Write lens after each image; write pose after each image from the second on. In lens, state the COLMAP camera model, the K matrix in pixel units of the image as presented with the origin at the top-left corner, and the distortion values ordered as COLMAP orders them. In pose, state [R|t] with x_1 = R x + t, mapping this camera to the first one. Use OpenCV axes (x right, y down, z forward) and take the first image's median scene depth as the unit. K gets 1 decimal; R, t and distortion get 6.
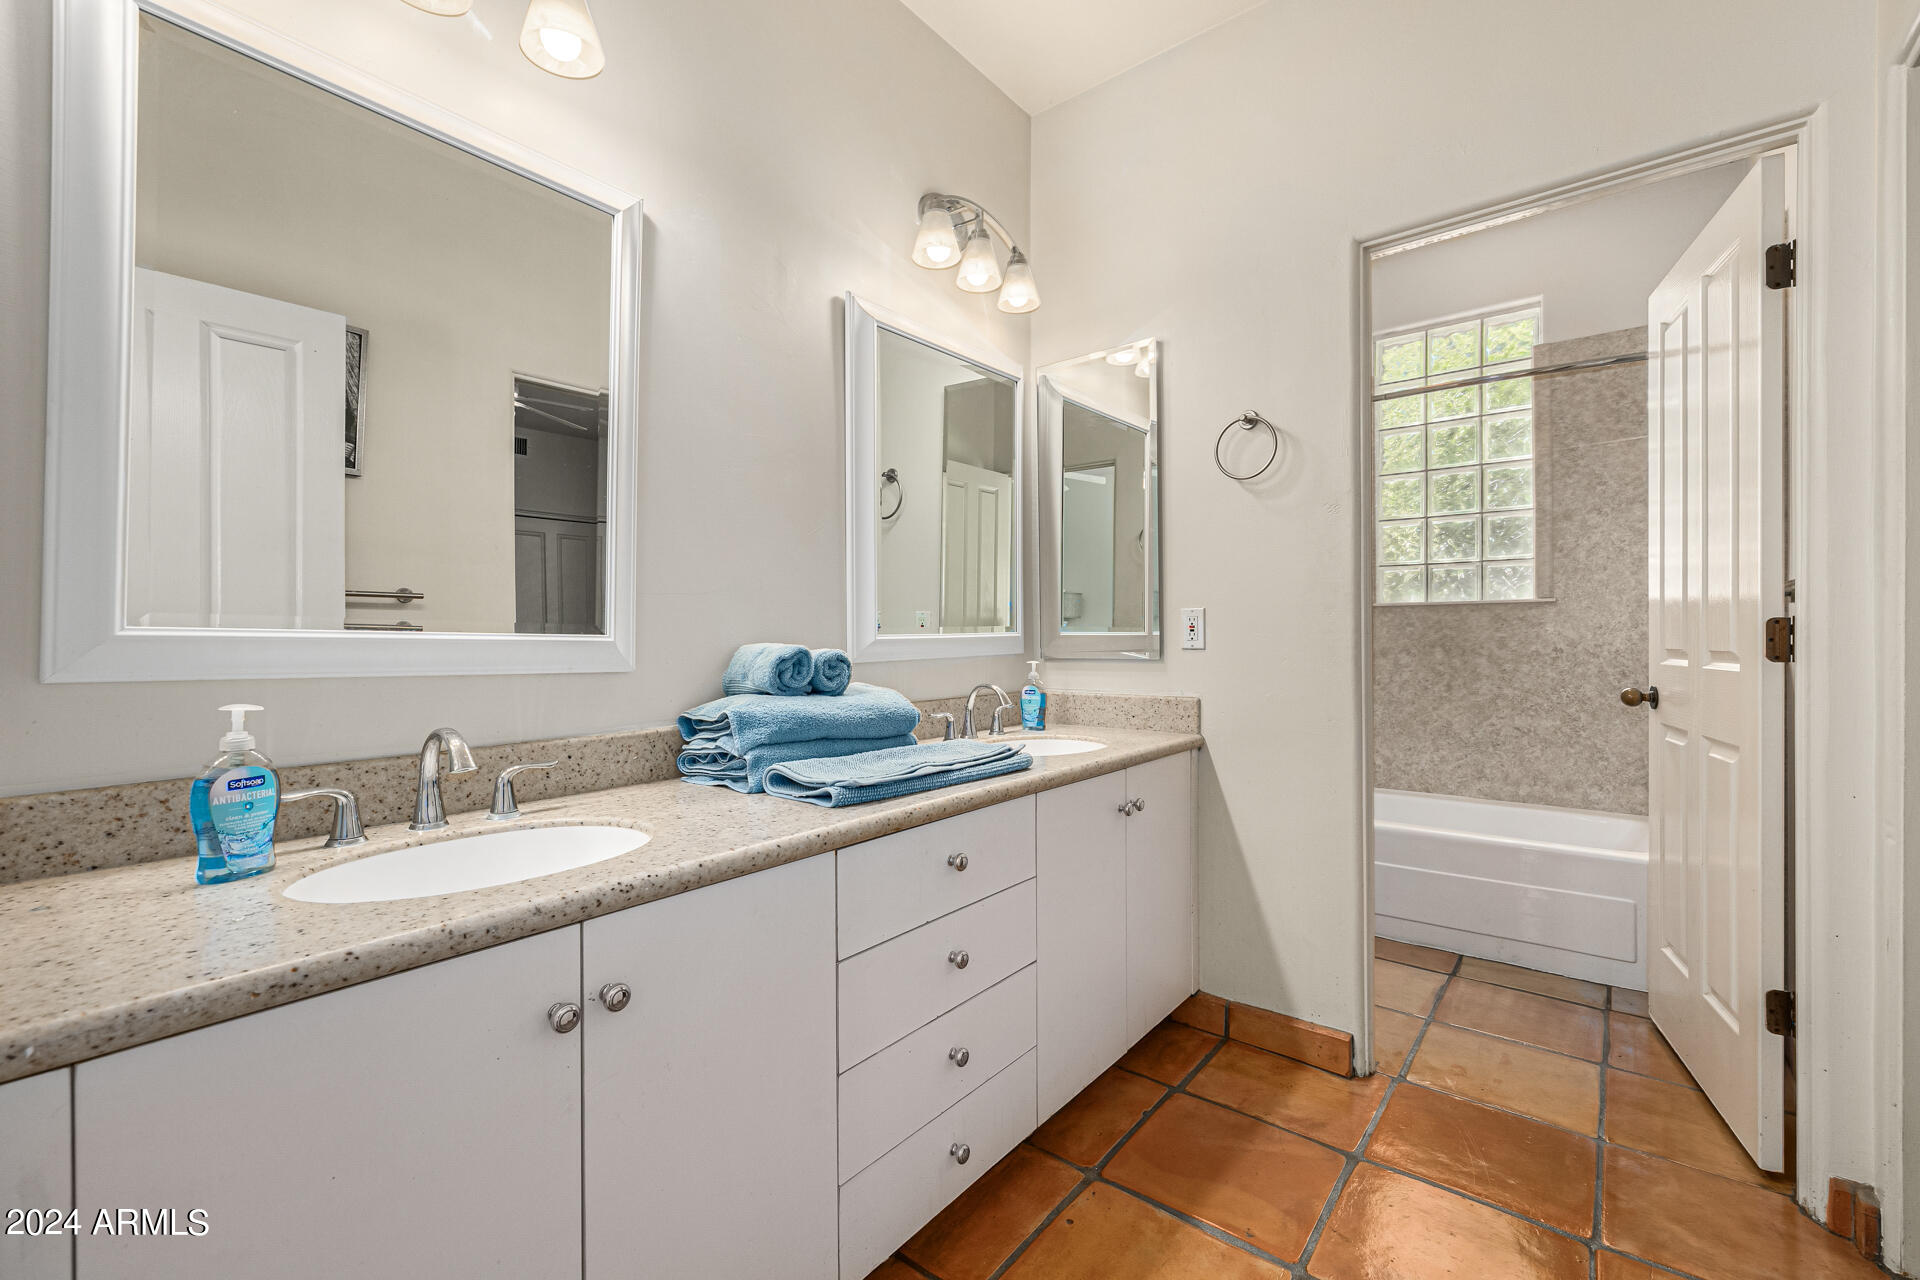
lens RADIAL K [[815.3, 0, 965.1], [0, 815.3, 637.2], [0, 0, 1]] dist [0.001296, 0.000296]
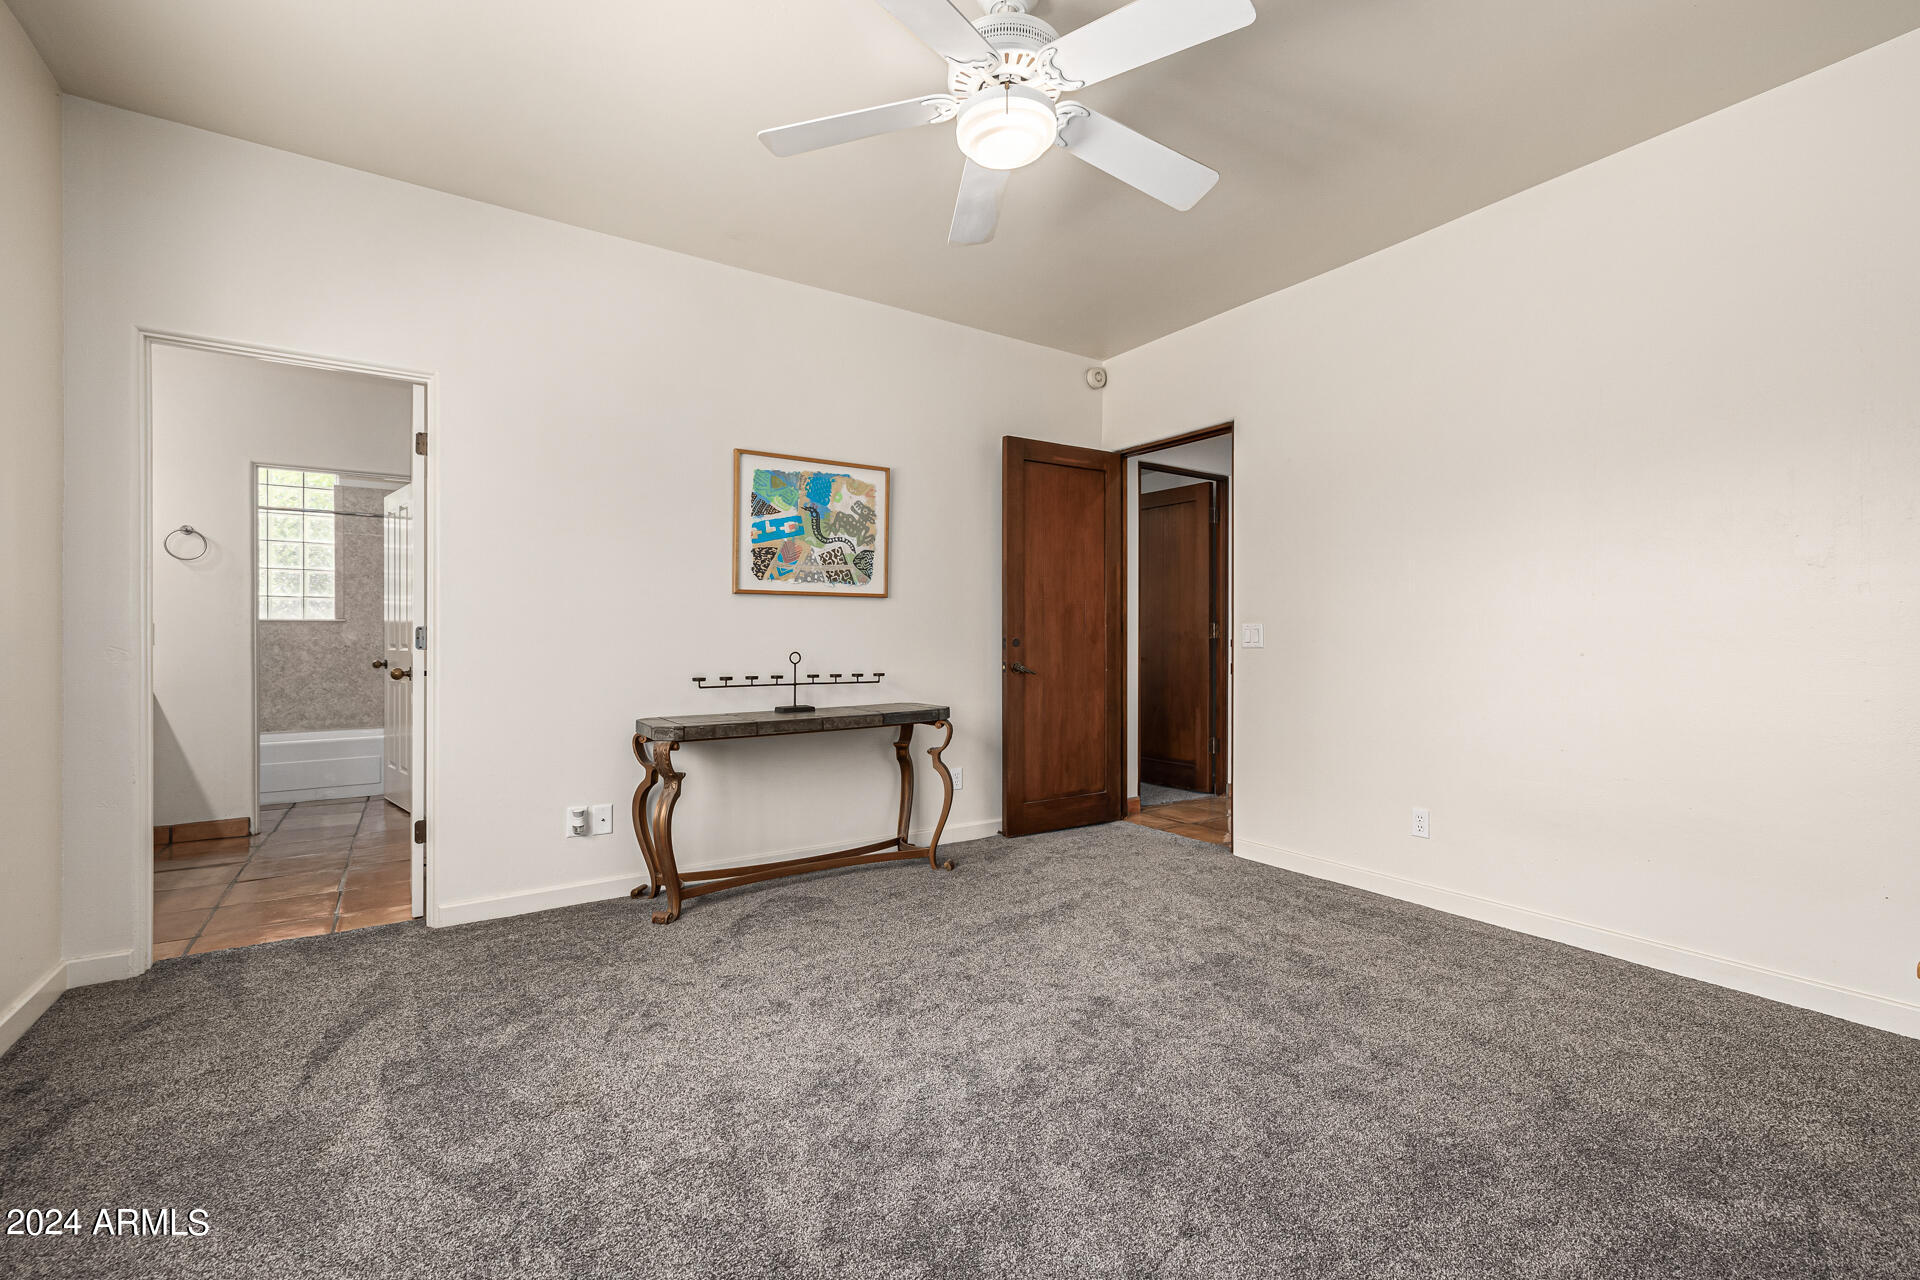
lens RADIAL K [[815.3, 0, 965.1], [0, 815.3, 637.2], [0, 0, 1]] dist [0.001296, 0.000296]
pose [[0.298474, 0.004583, 0.954407, -0.669337], [0.000079, 0.999988, -0.004826, 0.004015], [-0.954418, 0.001516, 0.298470, -0.957214]]
